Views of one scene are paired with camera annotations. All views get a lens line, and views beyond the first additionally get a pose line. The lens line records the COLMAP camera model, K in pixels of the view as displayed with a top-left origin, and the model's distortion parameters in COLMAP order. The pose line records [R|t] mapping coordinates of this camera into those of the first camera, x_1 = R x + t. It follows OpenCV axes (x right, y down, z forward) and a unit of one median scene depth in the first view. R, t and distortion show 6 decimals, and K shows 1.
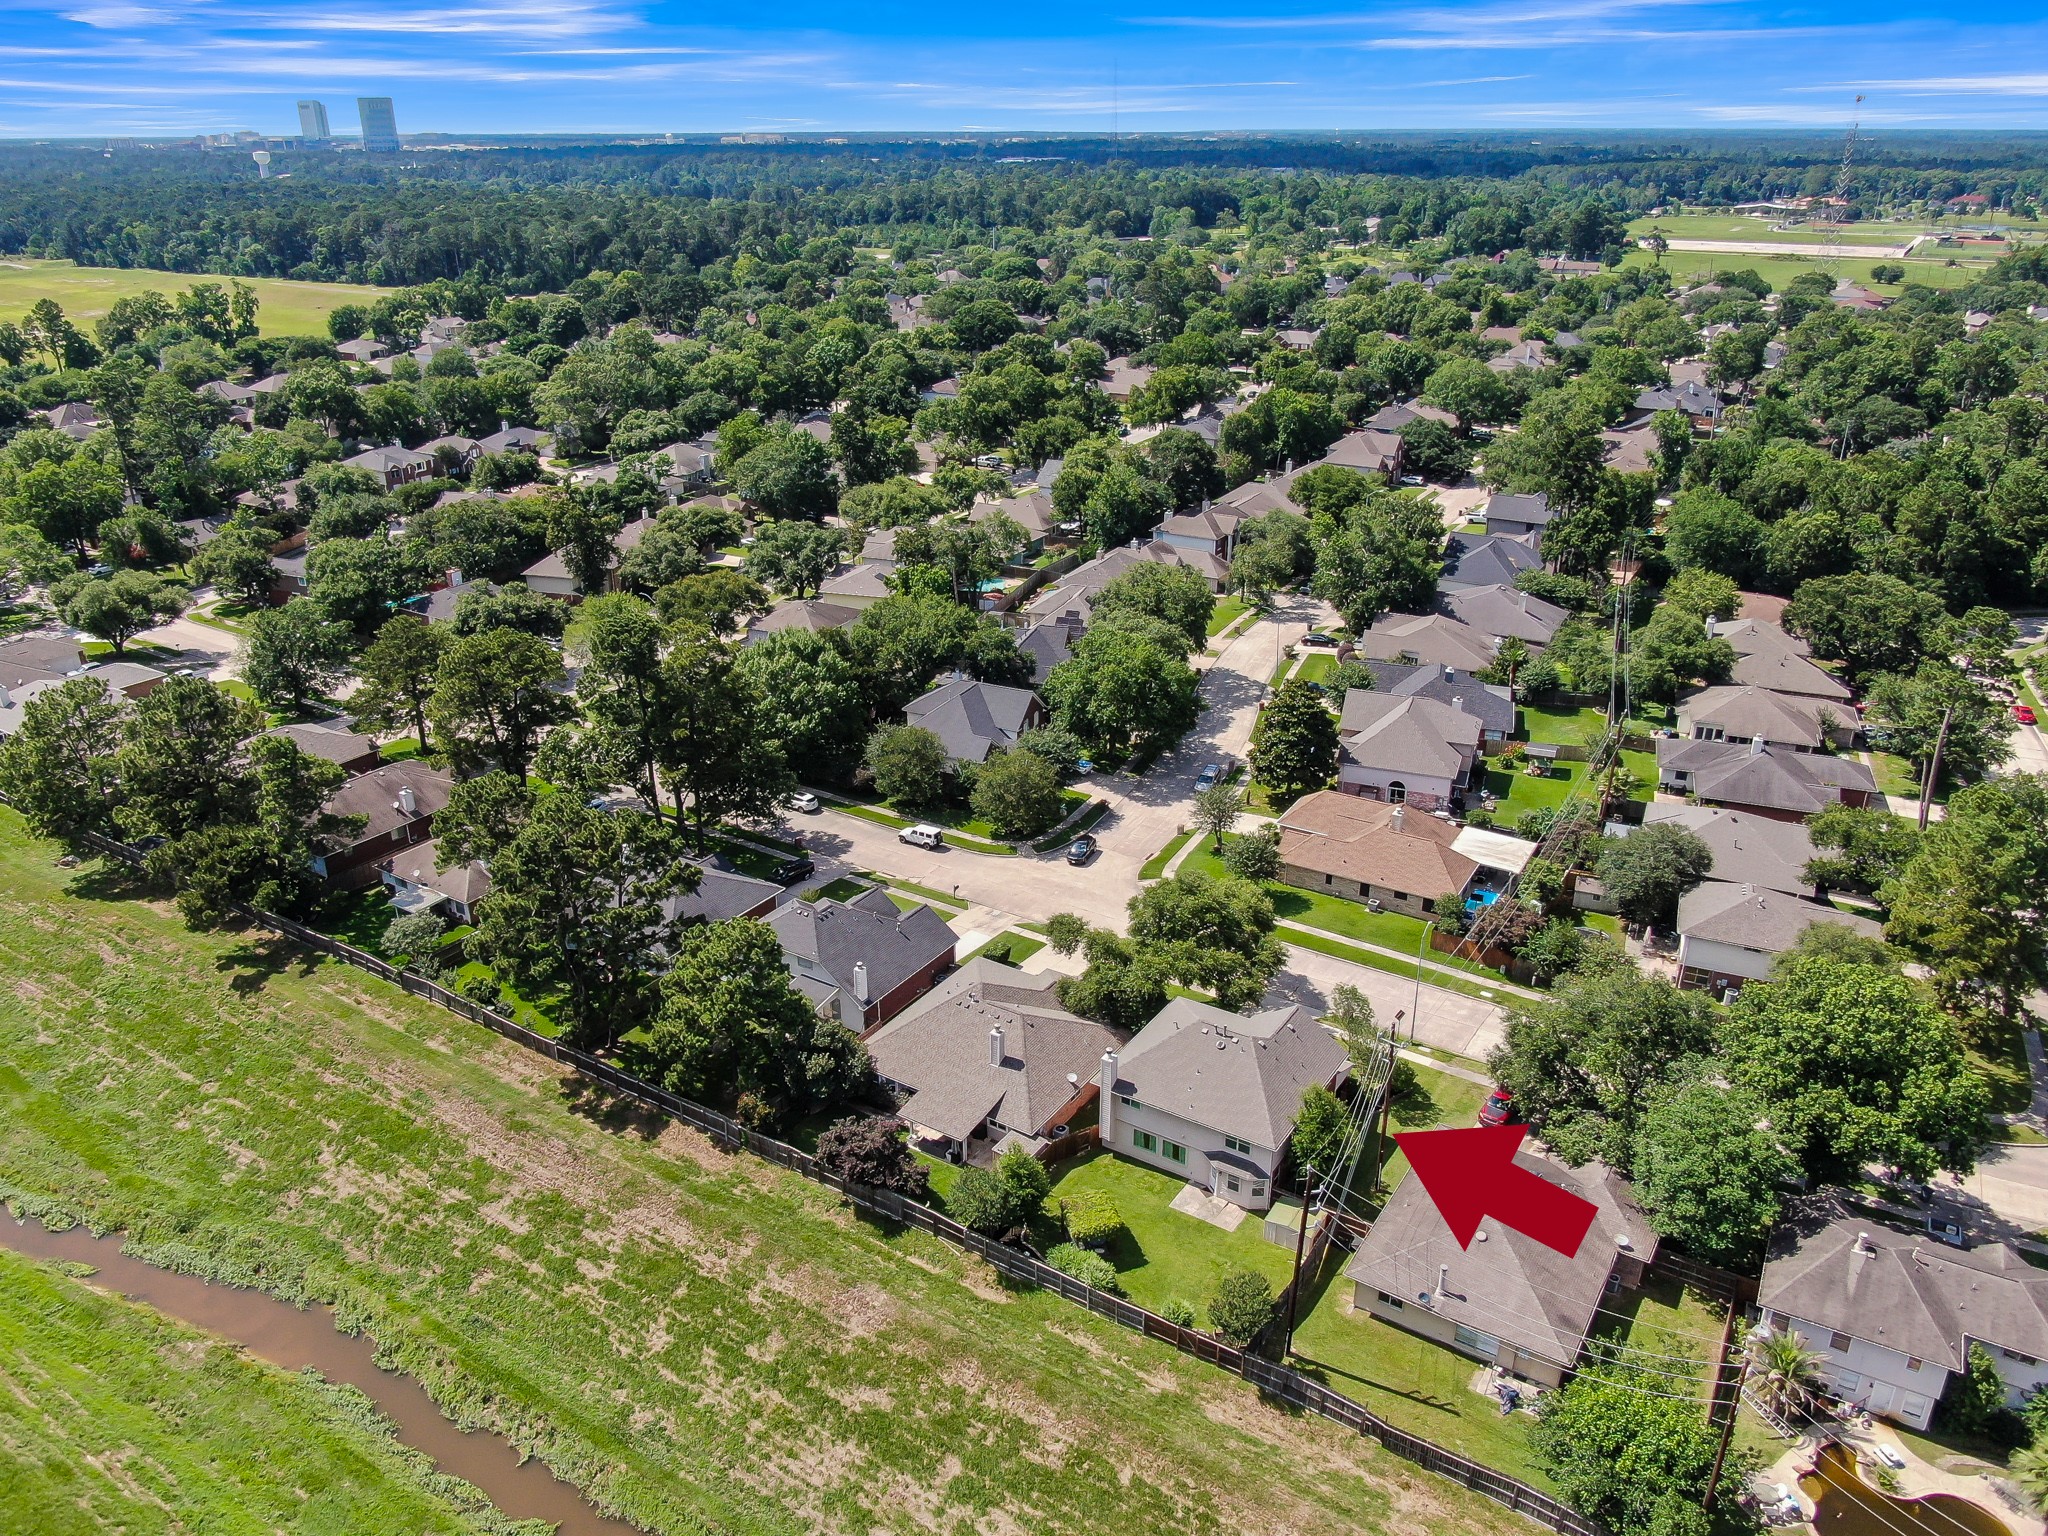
lens RADIAL K [[1478.9, 0, 1024.0], [0, 1478.9, 768.0], [0, 0, 1]] dist [-0.015175, 0.002870]
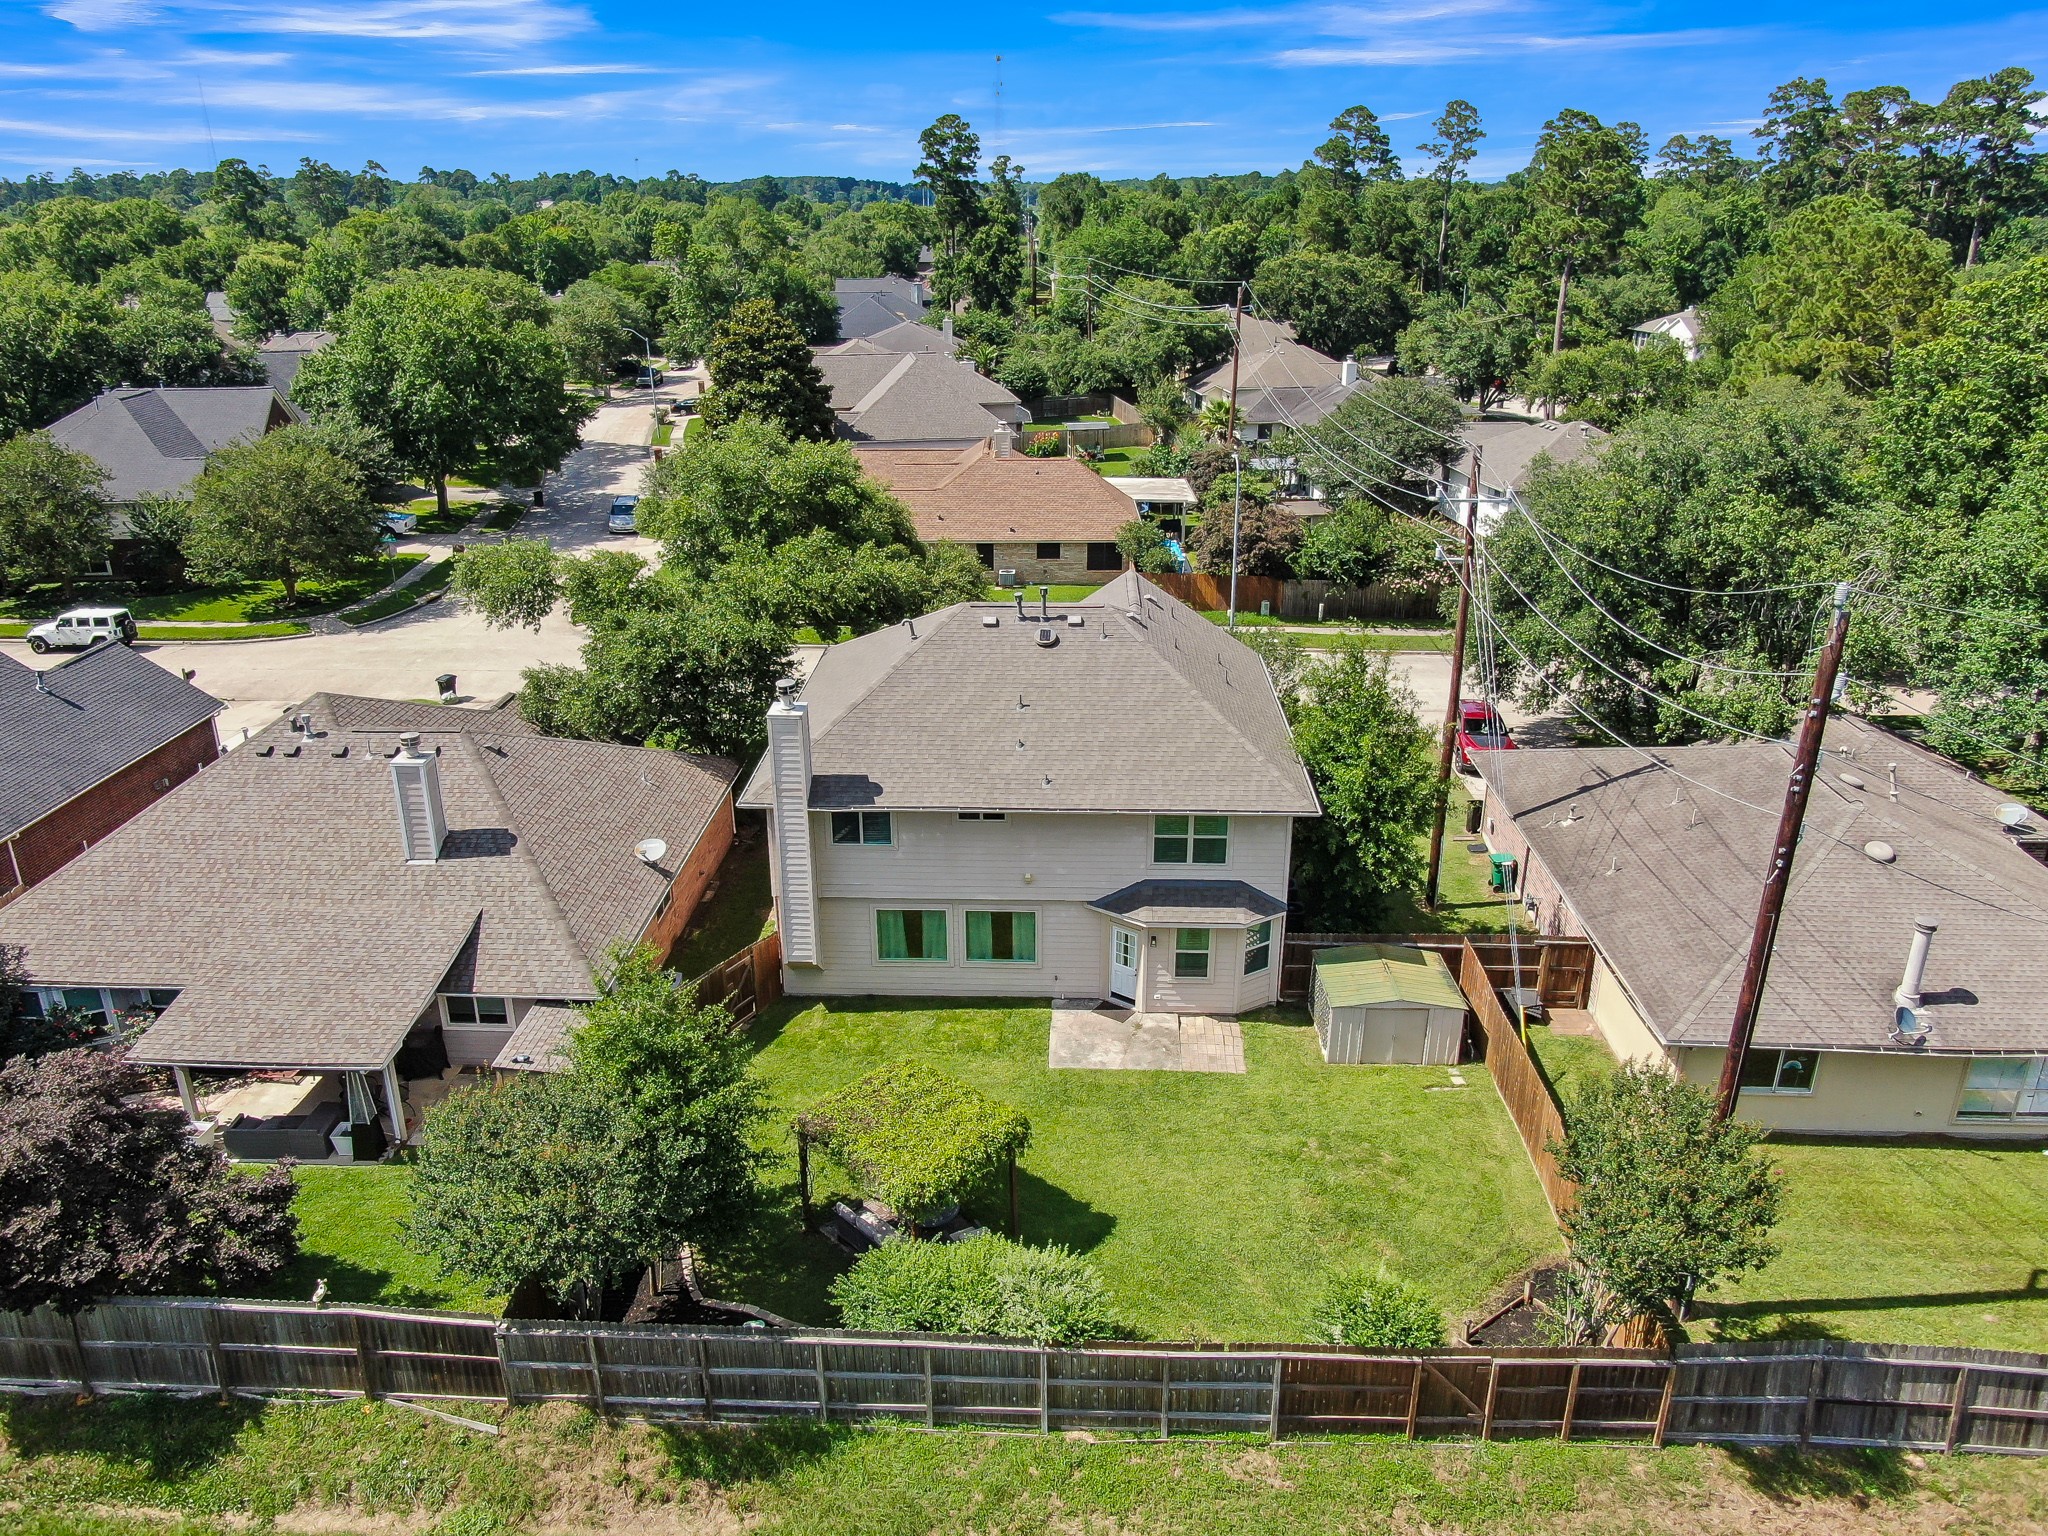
lens RADIAL K [[1478.9, 0, 1024.0], [0, 1478.9, 768.0], [0, 0, 1]] dist [-0.015175, 0.002870]
pose [[0.861898, -0.185509, 0.471931, -0.060790], [0.203455, 0.978994, 0.013253, 0.217458], [-0.464476, 0.084594, 0.881536, 0.675664]]
